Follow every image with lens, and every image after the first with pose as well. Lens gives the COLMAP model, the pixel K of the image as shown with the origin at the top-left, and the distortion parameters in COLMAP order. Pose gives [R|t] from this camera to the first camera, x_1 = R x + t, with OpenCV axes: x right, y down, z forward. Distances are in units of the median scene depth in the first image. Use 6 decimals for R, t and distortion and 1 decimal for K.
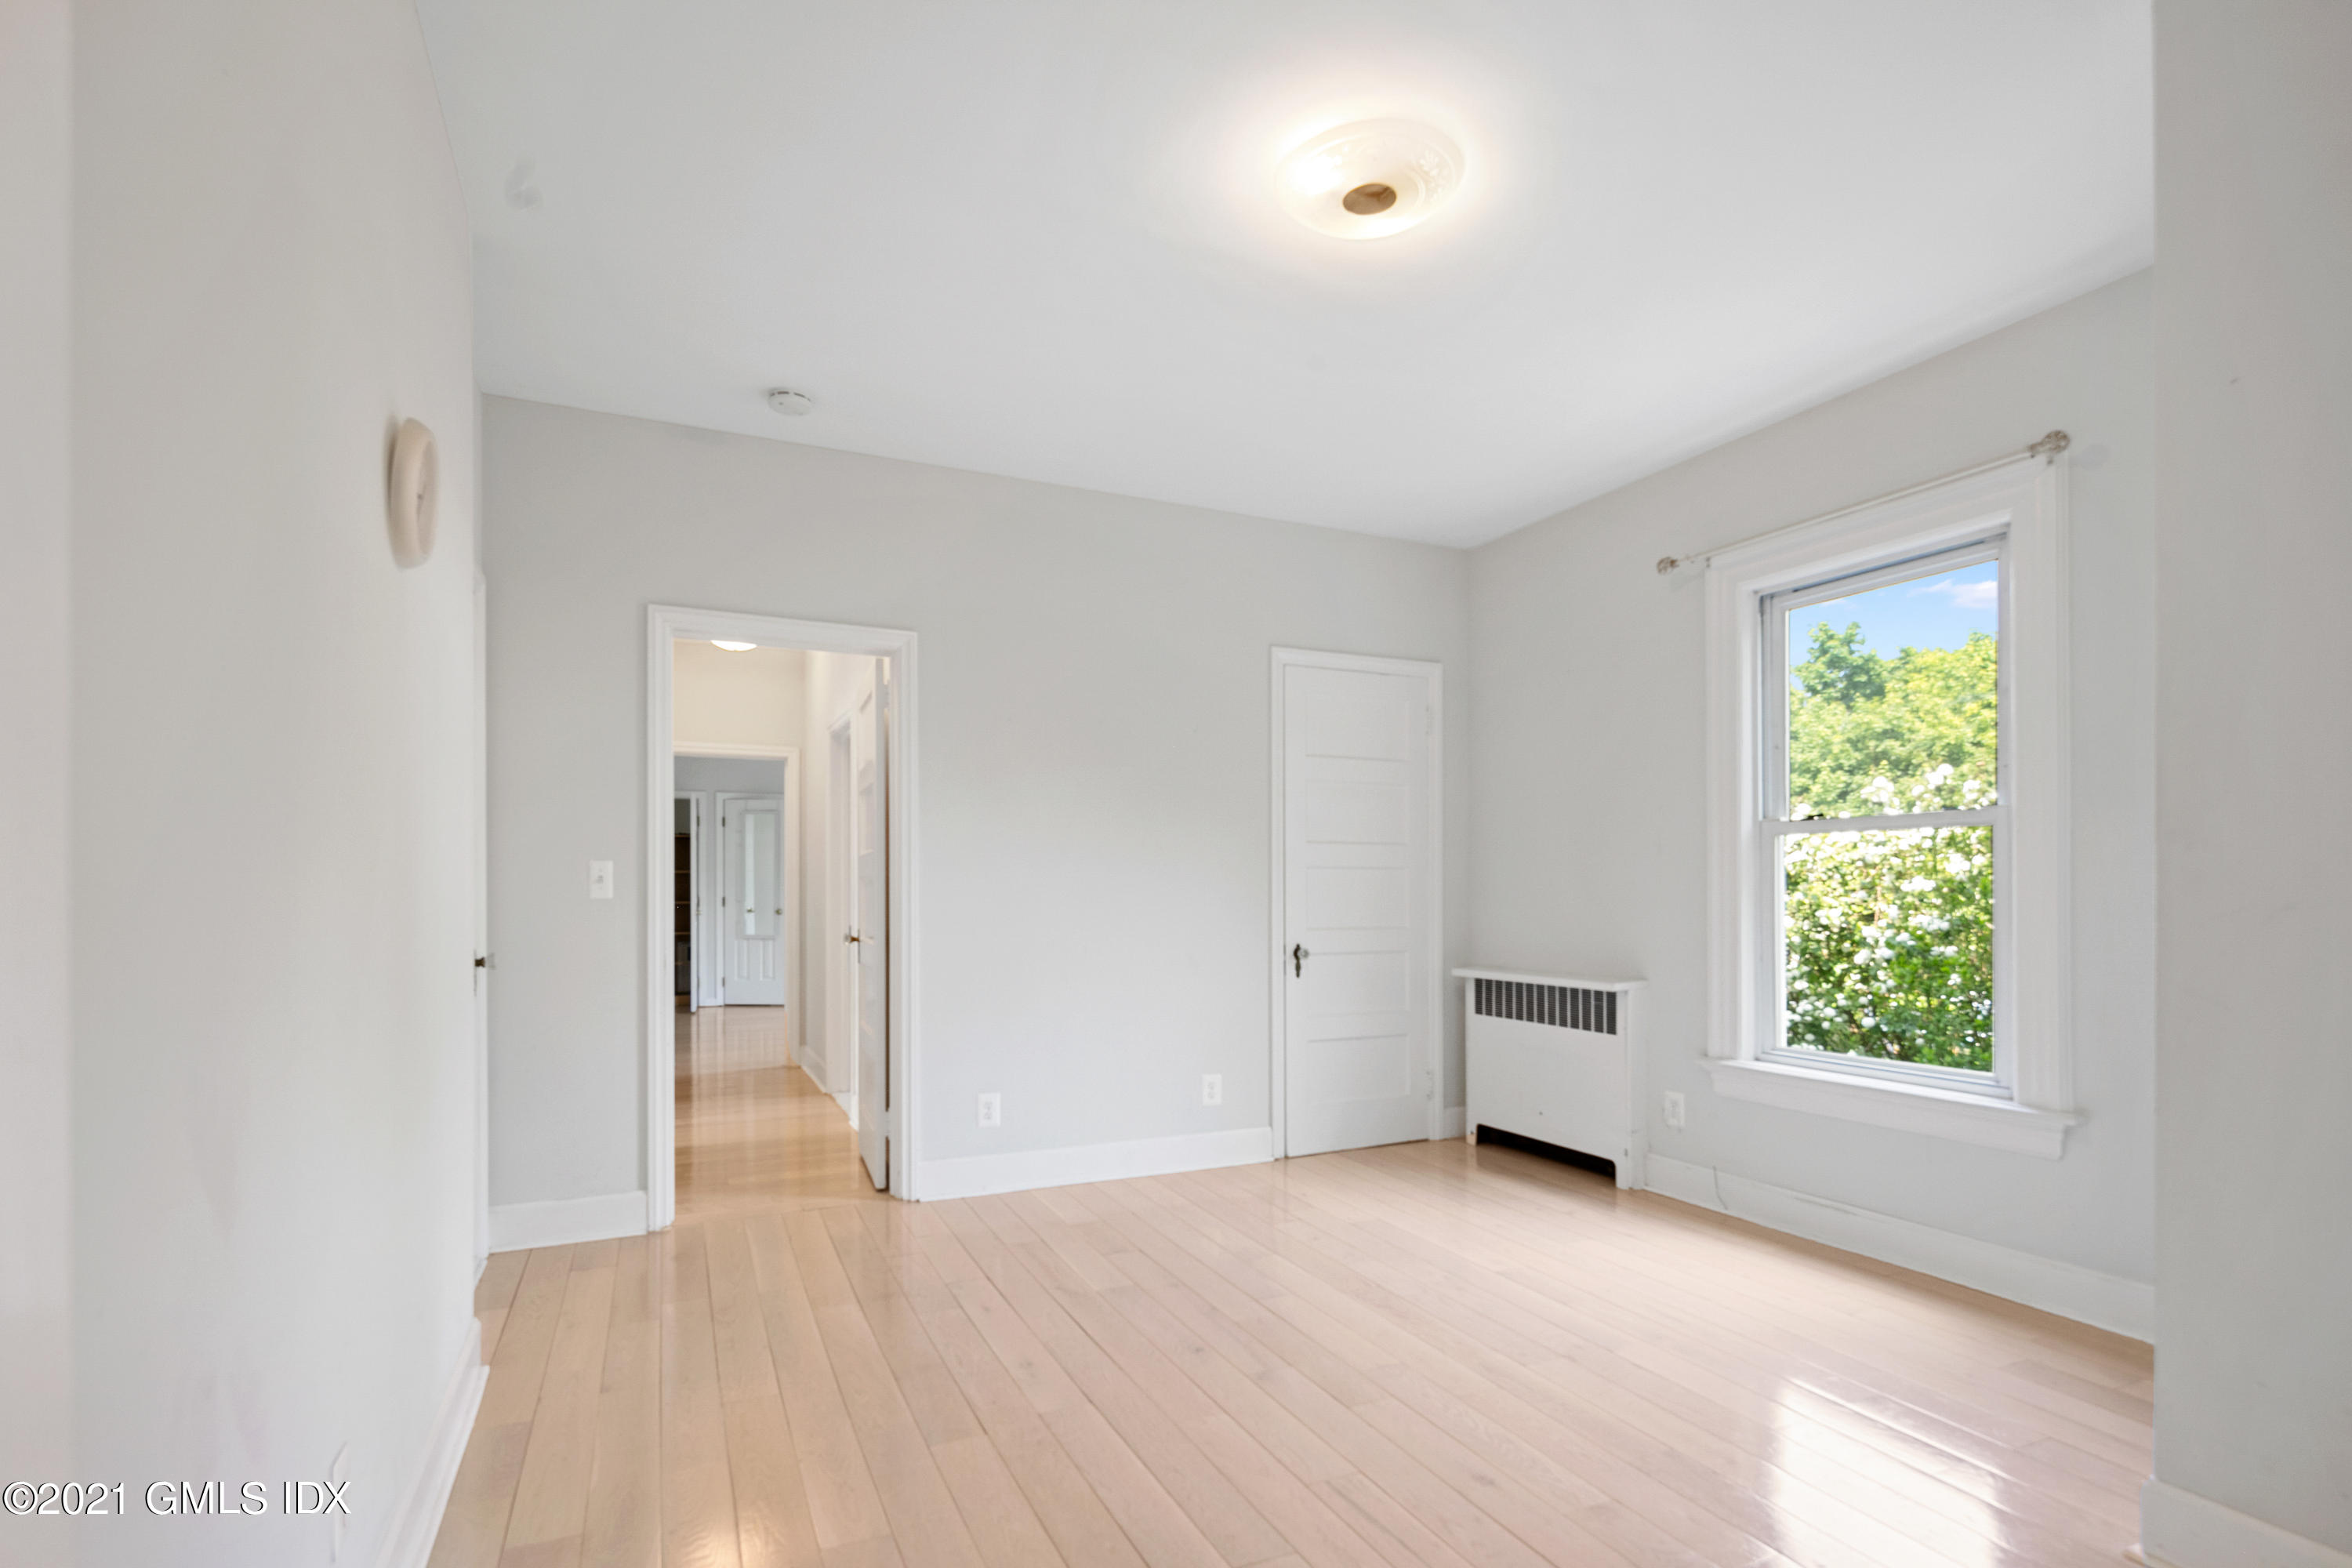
lens RADIAL K [[1137.0, 0, 1171.4], [0, 1137.0, 882.5], [0, 0, 1]] dist [-0.001478, -0.000303]
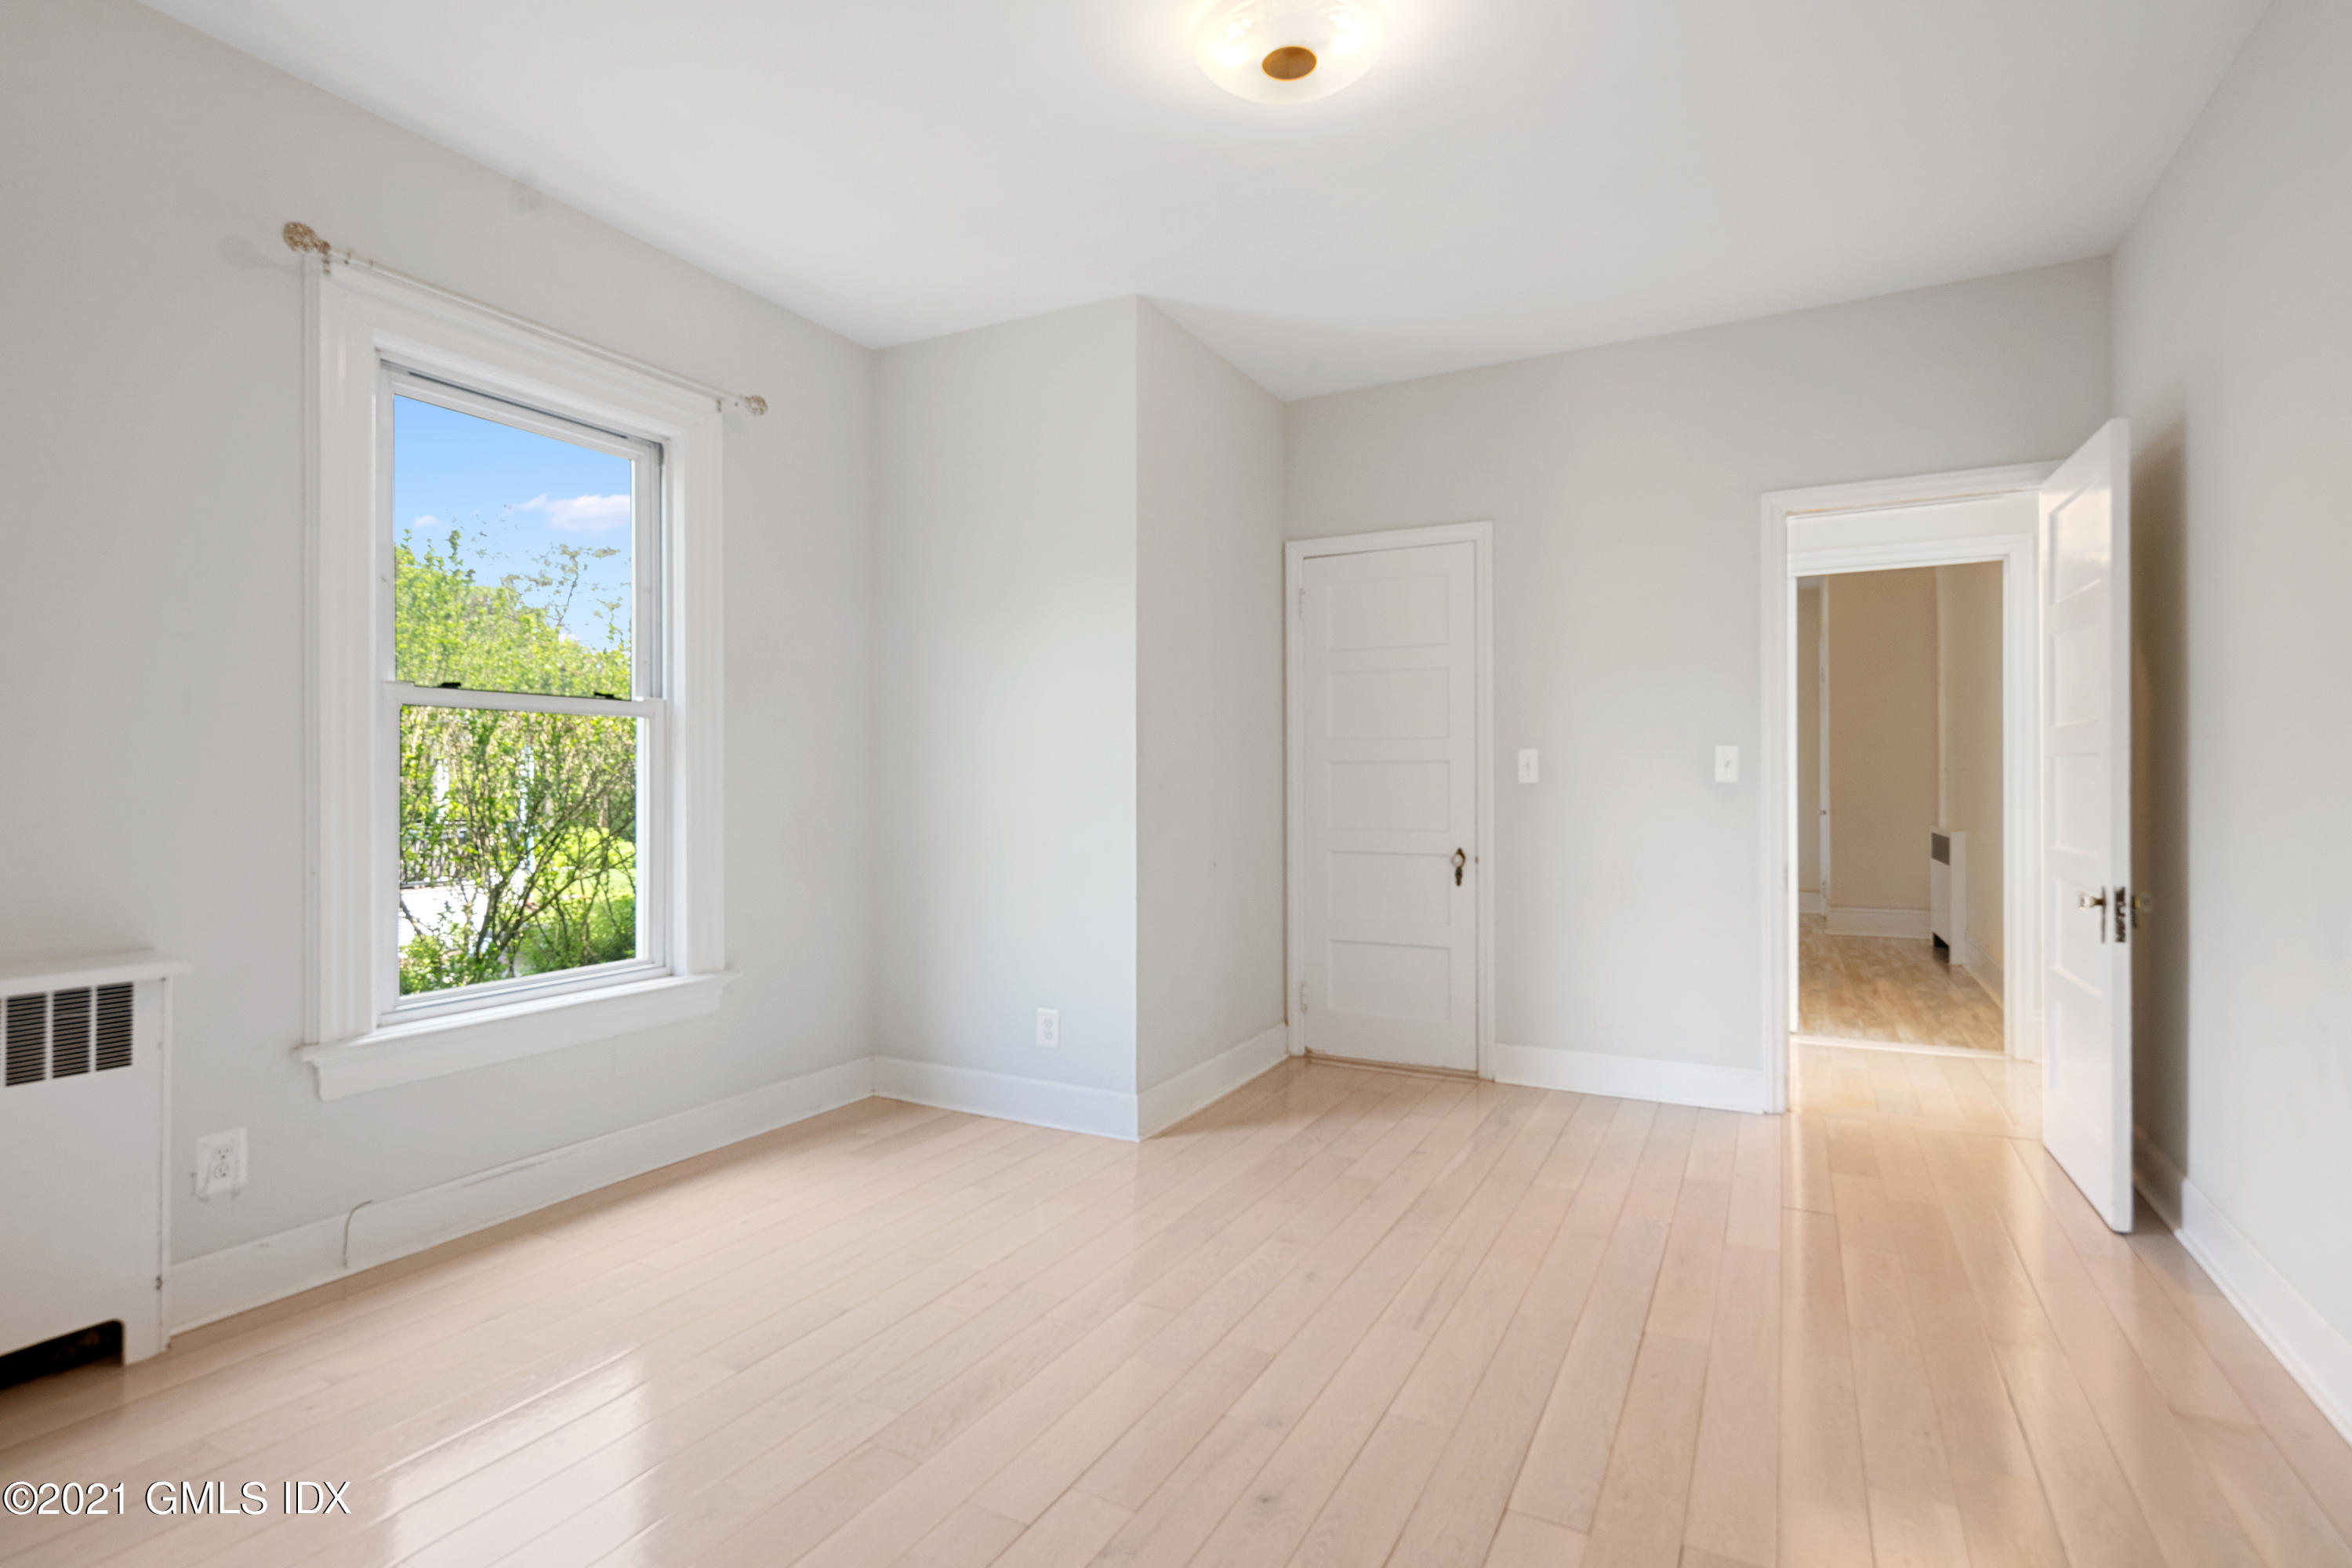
lens RADIAL K [[1137.0, 0, 1175.4], [0, 1137.0, 781.6], [0, 0, 1]] dist [-0.001478, -0.000303]
pose [[-0.605493, -0.000307, 0.795851, -0.325246], [-0.002487, 0.999996, -0.001506, 0.006873], [-0.795847, -0.002891, -0.605491, 1.024565]]
